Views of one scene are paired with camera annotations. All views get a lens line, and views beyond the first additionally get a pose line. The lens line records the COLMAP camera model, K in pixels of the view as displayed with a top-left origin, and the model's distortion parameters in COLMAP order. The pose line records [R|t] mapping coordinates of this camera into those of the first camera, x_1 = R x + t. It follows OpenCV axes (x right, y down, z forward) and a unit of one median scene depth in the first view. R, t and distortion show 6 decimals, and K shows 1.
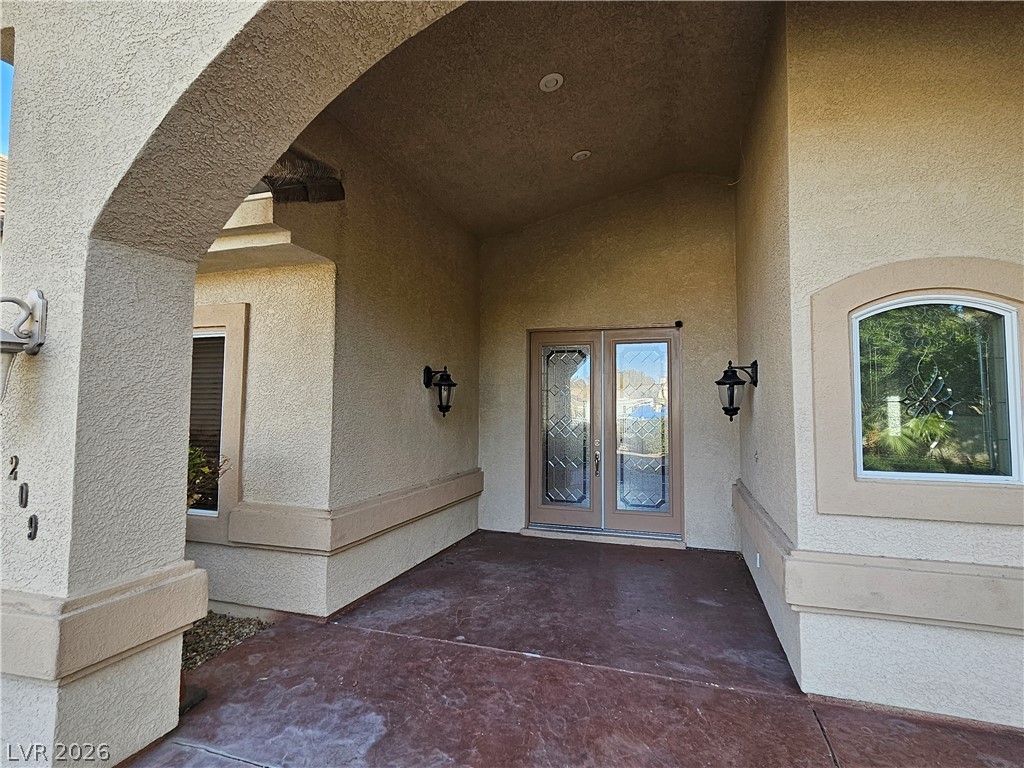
lens RADIAL K [[506.6, 0, 512.0], [0, 506.6, 384.0], [0, 0, 1]] dist [0.000054, 0.000033]
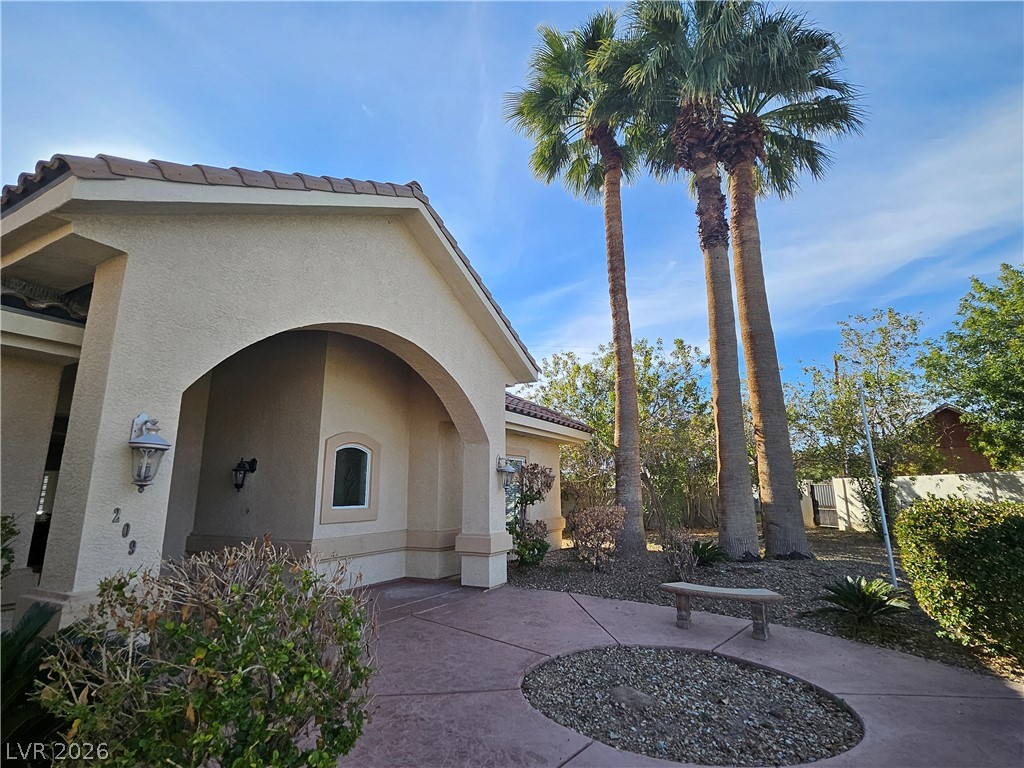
lens RADIAL K [[506.6, 0, 512.0], [0, 506.6, 384.0], [0, 0, 1]] dist [0.000054, 0.000033]
pose [[0.192959, 0.196340, 0.961362, -2.076141], [-0.045602, 0.980511, -0.191097, -0.002953], [-0.980147, -0.006967, 0.198152, -0.553371]]
